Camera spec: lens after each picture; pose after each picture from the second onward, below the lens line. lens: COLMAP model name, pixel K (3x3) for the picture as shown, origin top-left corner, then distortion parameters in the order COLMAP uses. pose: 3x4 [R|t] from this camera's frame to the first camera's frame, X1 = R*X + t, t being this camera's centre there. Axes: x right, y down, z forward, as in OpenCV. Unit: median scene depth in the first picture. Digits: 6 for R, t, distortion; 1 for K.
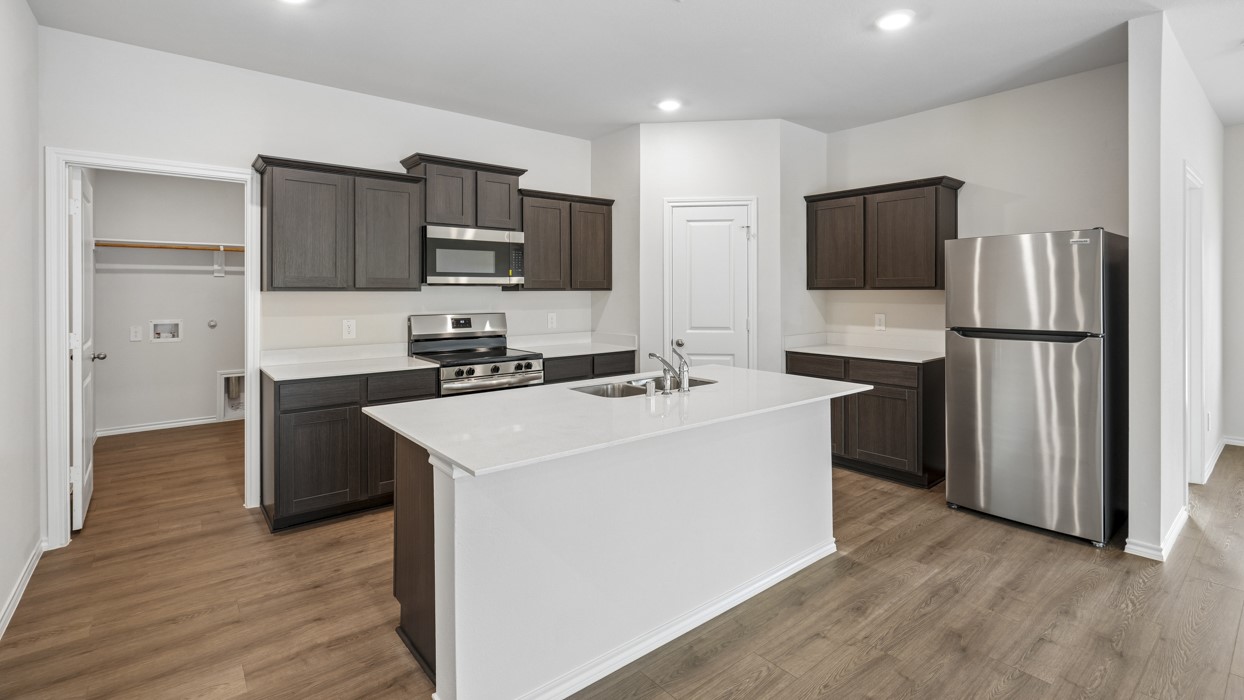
lens RADIAL K [[564.5, 0, 631.0], [0, 564.5, 327.7], [0, 0, 1]] dist [-0.004099, 0.001380]
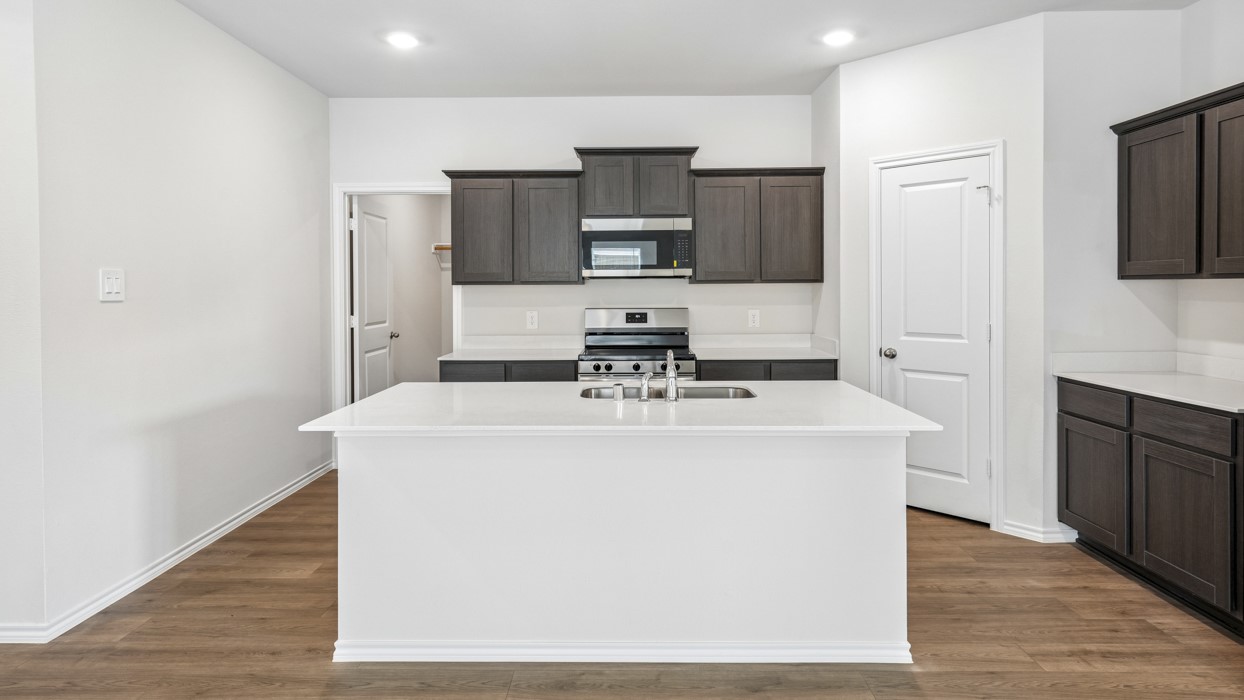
lens RADIAL K [[693.4, 0, 625.1], [0, 693.4, 336.9], [0, 0, 1]] dist [0.005834, -0.000375]
pose [[0.763112, 0.044527, -0.644730, 0.465448], [-0.037920, 0.998990, 0.024111, -0.003842], [0.645152, 0.006049, 0.764030, 0.100339]]
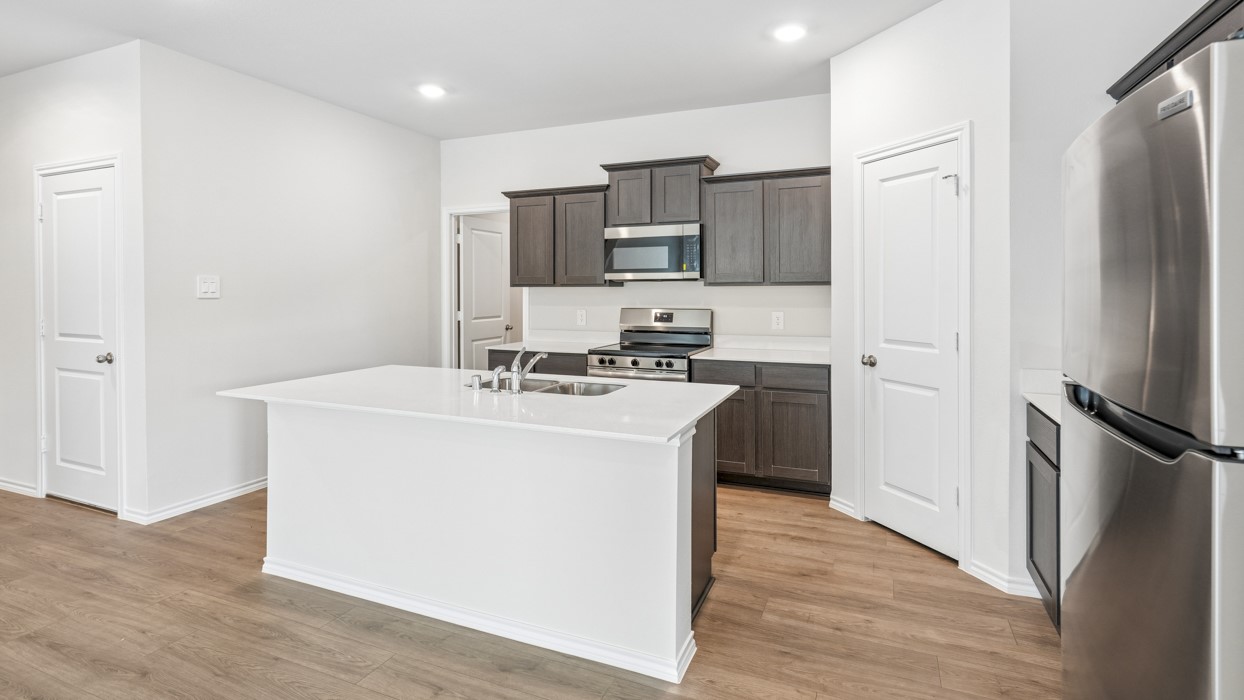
lens RADIAL K [[612.8, 0, 624.9], [0, 612.8, 329.0], [0, 0, 1]] dist [-0.003767, 0.001382]
pose [[0.450912, 0.057884, -0.890689, 0.702209], [-0.055708, 0.997775, 0.036641, -0.025829], [0.890828, 0.033097, 0.453134, 0.457423]]
